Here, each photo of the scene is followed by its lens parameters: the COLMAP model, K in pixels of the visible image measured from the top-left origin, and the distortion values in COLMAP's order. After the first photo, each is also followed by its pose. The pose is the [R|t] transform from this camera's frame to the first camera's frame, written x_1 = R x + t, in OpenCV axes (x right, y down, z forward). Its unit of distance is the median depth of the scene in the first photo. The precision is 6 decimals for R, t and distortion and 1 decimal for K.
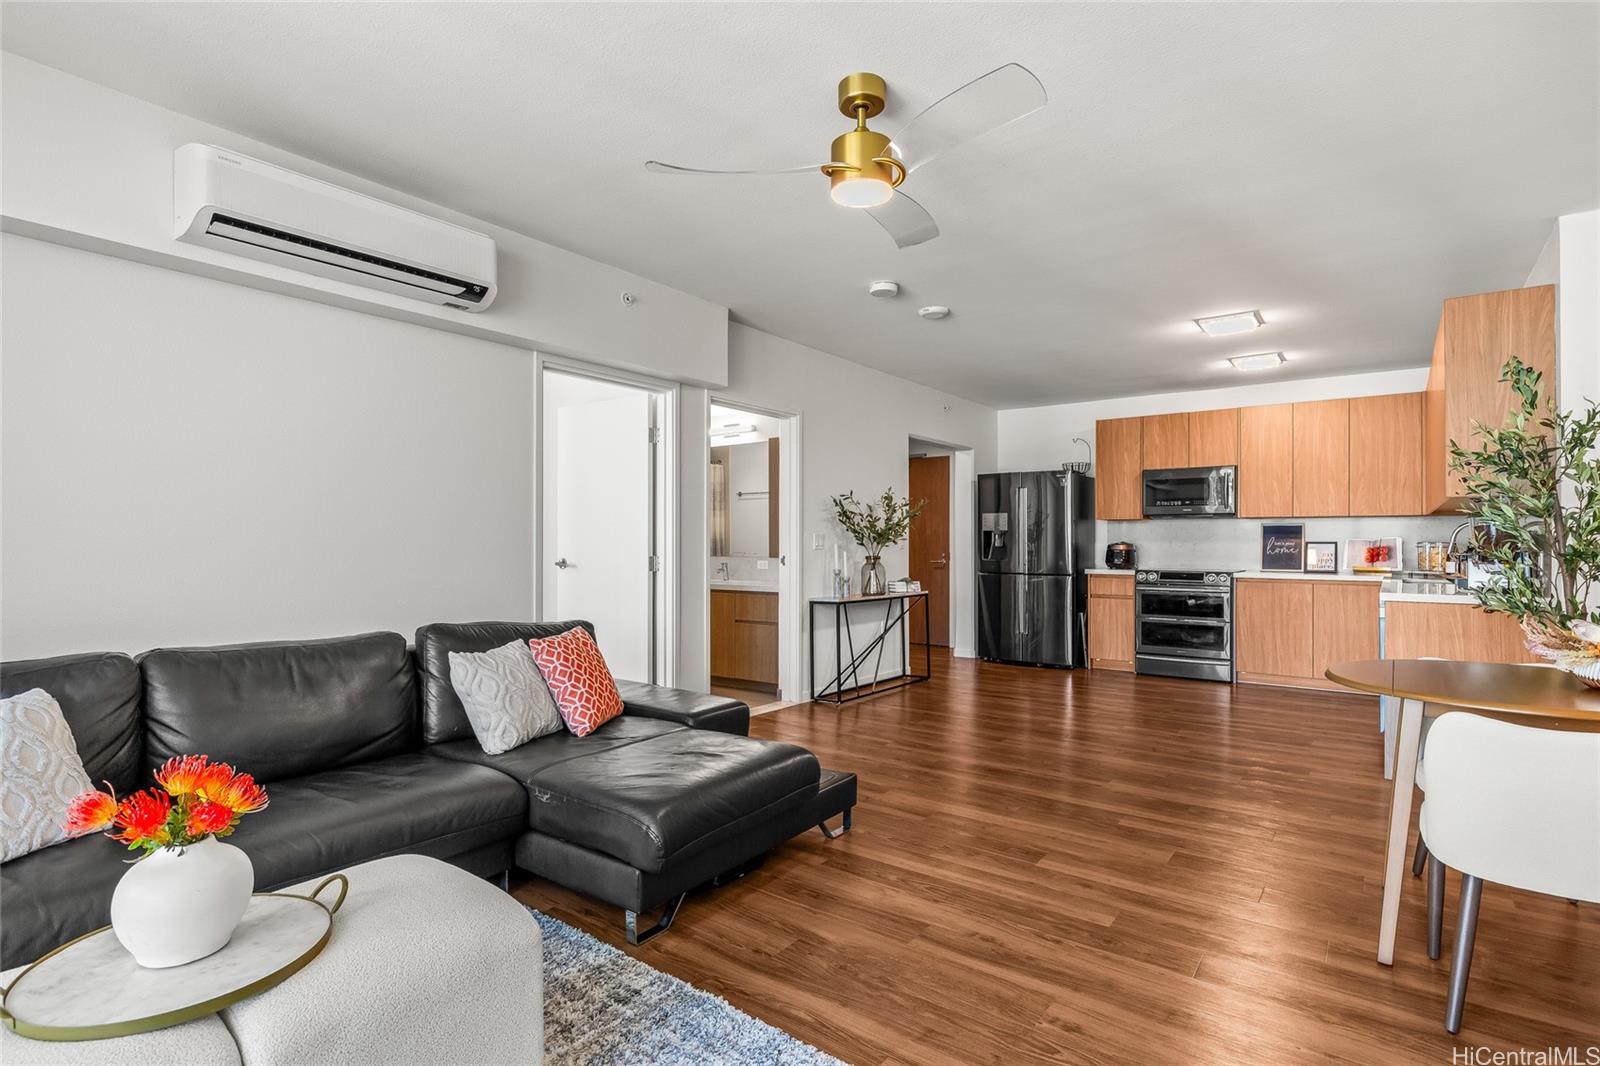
lens RADIAL K [[800.0, 0, 794.0], [0, 800.0, 535.8], [0, 0, 1]] dist [-0.000522, -0.000391]
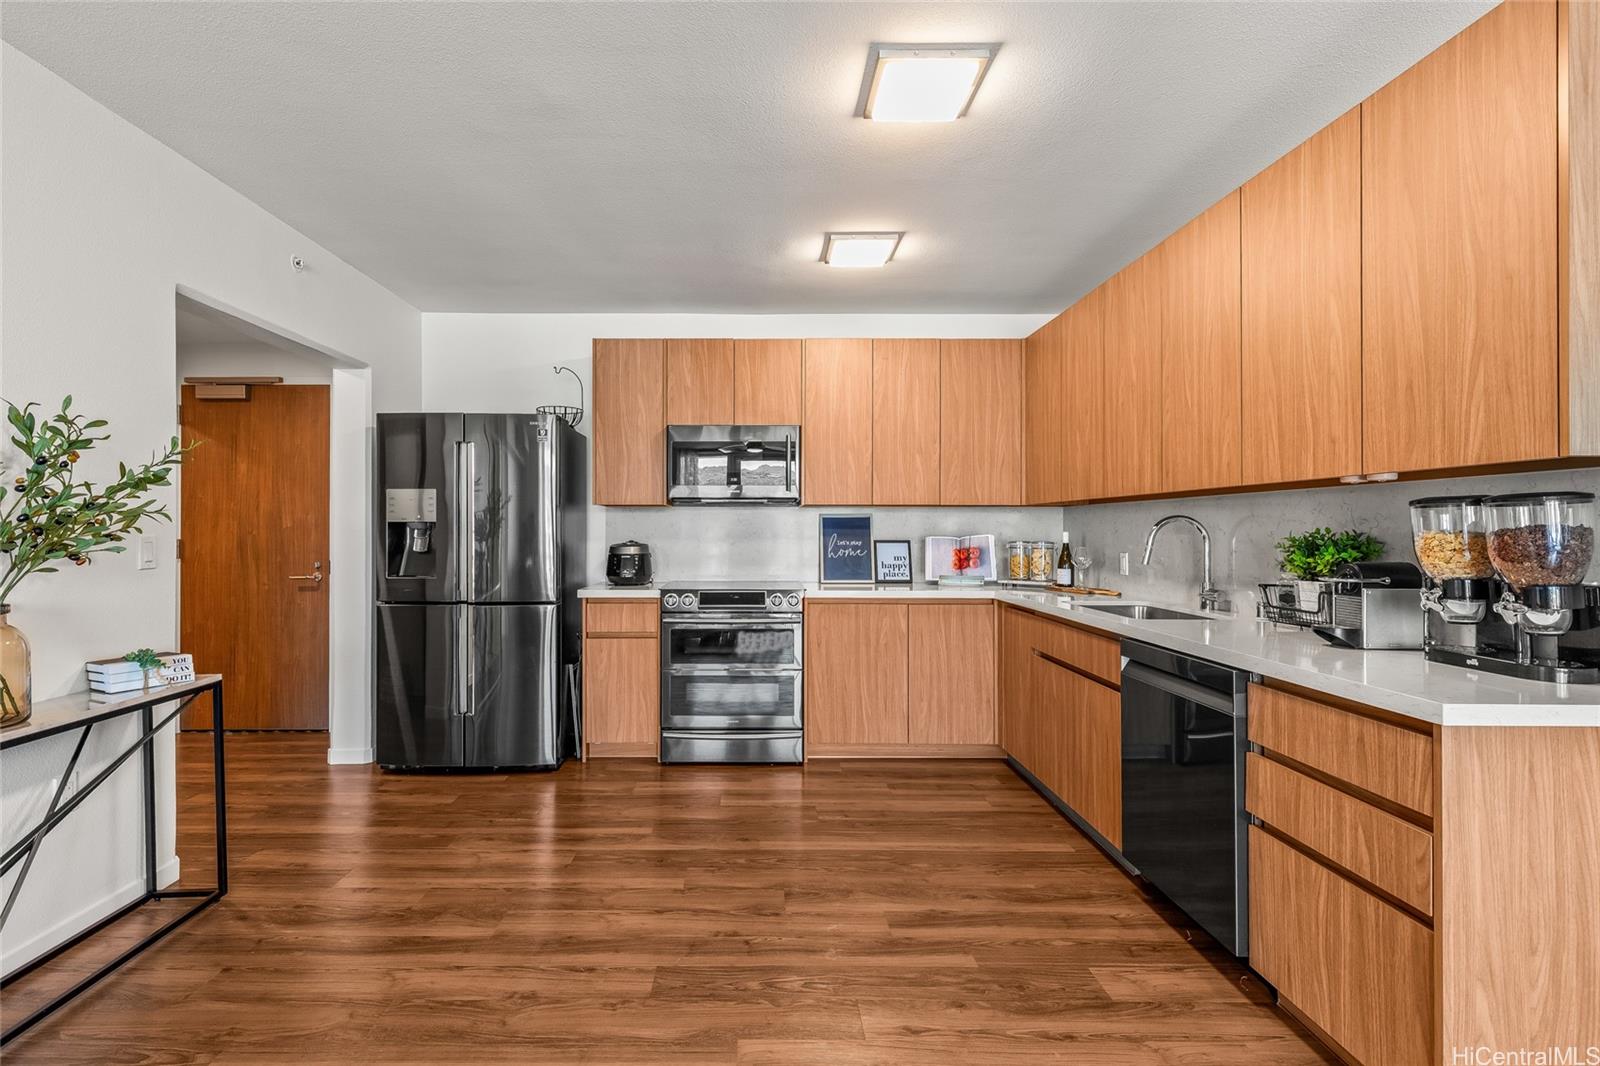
lens RADIAL K [[745.5, 0, 752.4], [0, 745.5, 523.7], [0, 0, 1]] dist [0.006718, 0.000181]
pose [[0.800850, 0.001629, 0.598863, 0.153356], [-0.003807, 0.999990, 0.002371, -0.008270], [-0.598853, -0.004179, 0.800848, 0.531041]]
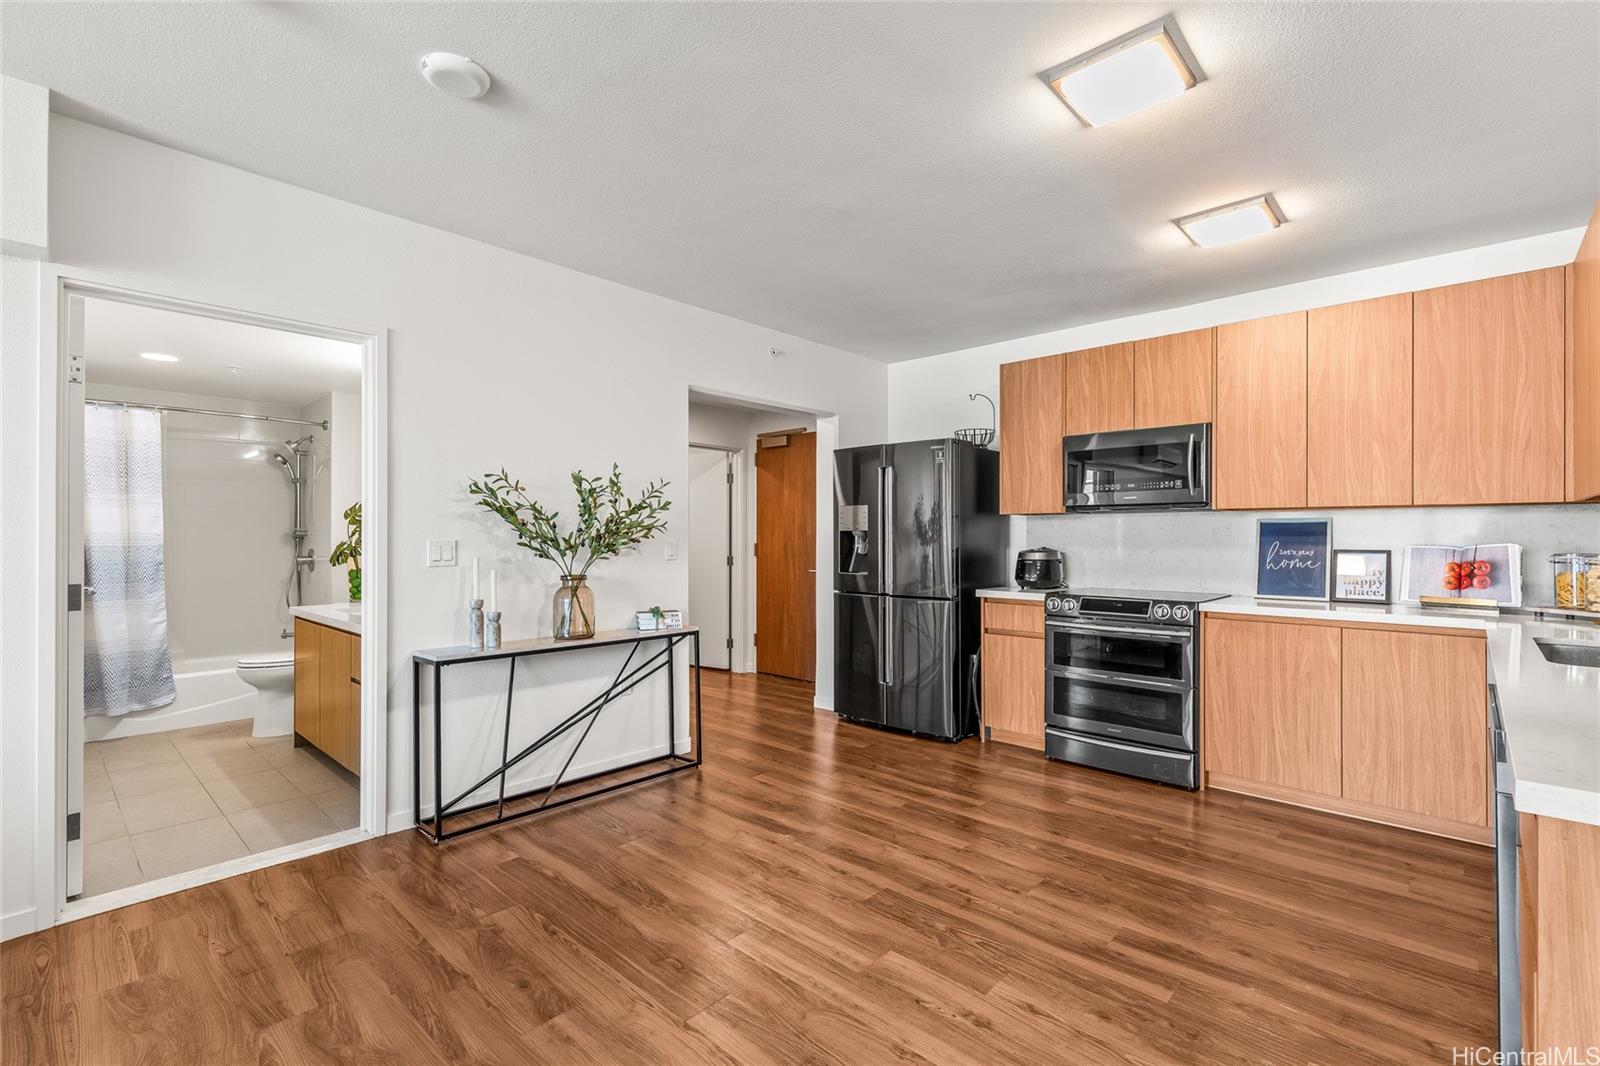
lens RADIAL K [[718.4, 0, 800.0], [0, 718.4, 533.0], [0, 0, 1]] dist [0.003235, -0.000034]
pose [[0.994452, -0.002476, -0.105167, 0.303436], [0.002894, 0.999988, 0.003825, -0.007937], [0.105156, -0.004108, 0.994447, 0.429754]]
